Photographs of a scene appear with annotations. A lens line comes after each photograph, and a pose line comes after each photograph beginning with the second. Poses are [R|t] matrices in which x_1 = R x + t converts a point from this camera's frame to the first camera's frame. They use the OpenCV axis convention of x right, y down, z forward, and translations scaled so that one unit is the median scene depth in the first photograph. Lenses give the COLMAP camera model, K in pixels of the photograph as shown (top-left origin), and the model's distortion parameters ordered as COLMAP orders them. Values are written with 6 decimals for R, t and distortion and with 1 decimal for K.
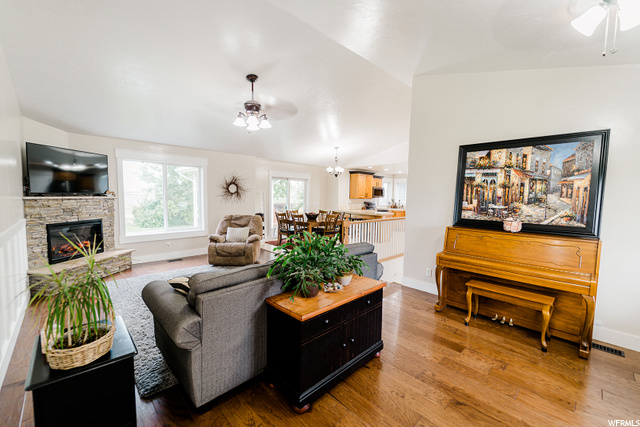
lens RADIAL K [[263.0, 0, 319.1], [0, 263.0, 215.0], [0, 0, 1]] dist [-0.000476, -0.000143]
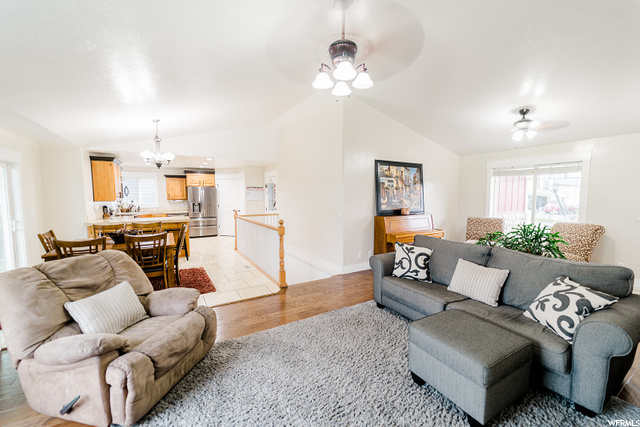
lens RADIAL K [[263.0, 0, 319.1], [0, 263.0, 215.0], [0, 0, 1]] dist [-0.000476, -0.000143]
pose [[0.231313, -0.094486, 0.968280, -0.686526], [0.080093, 0.993744, 0.077838, -0.073776], [-0.969577, 0.059548, 0.237434, 0.712940]]
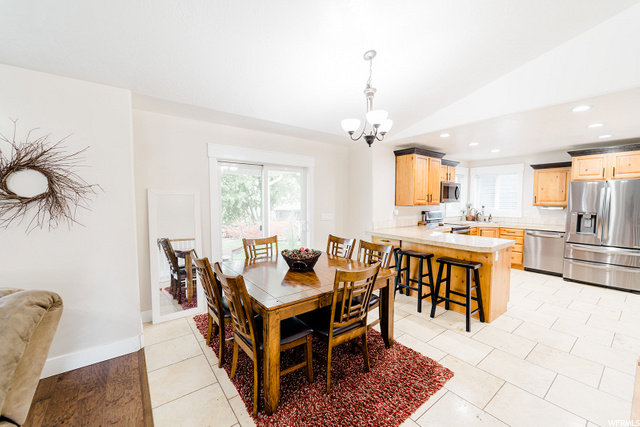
lens RADIAL K [[255.9, 0, 320.0], [0, 255.9, 214.7], [0, 0, 1]] dist [-0.000152, -0.000091]
pose [[0.993697, -0.009658, -0.111683, 0.056143], [0.007883, 0.999836, -0.016328, -0.075349], [0.111822, 0.015344, 0.993610, 0.988966]]
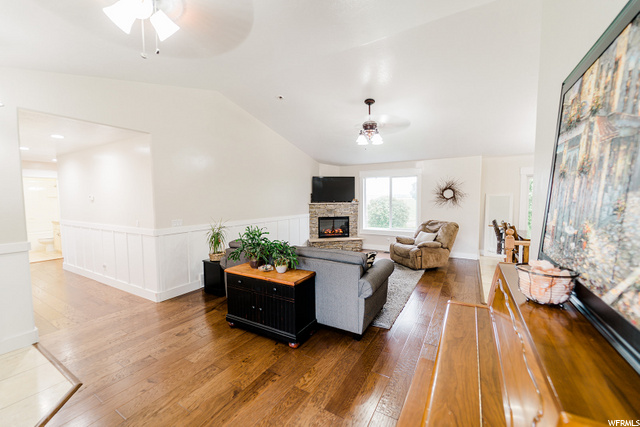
lens RADIAL K [[255.9, 0, 320.0], [0, 255.9, 214.7], [0, 0, 1]] dist [-0.000152, -0.000091]
pose [[0.272616, 0.043083, -0.961158, 0.611026], [-0.060866, 0.997768, 0.027460, -0.027047], [0.960196, 0.051016, 0.274629, 0.379917]]
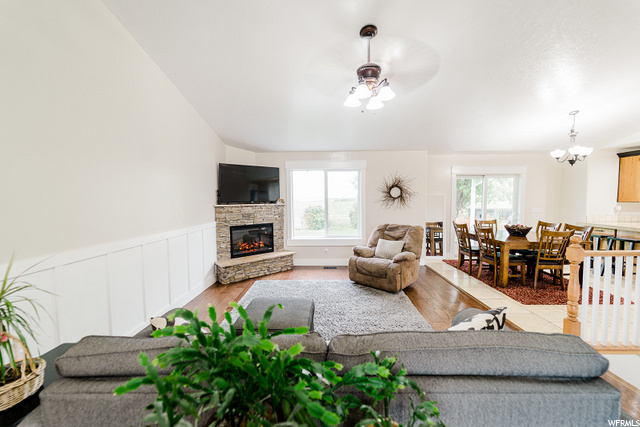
lens RADIAL K [[255.9, 0, 320.0], [0, 255.9, 214.7], [0, 0, 1]] dist [-0.000152, -0.000091]
pose [[0.705481, 0.020975, -0.708418, 0.110469], [-0.034138, 0.999407, -0.004407, -0.022997], [0.707906, 0.027293, 0.705779, 0.337225]]
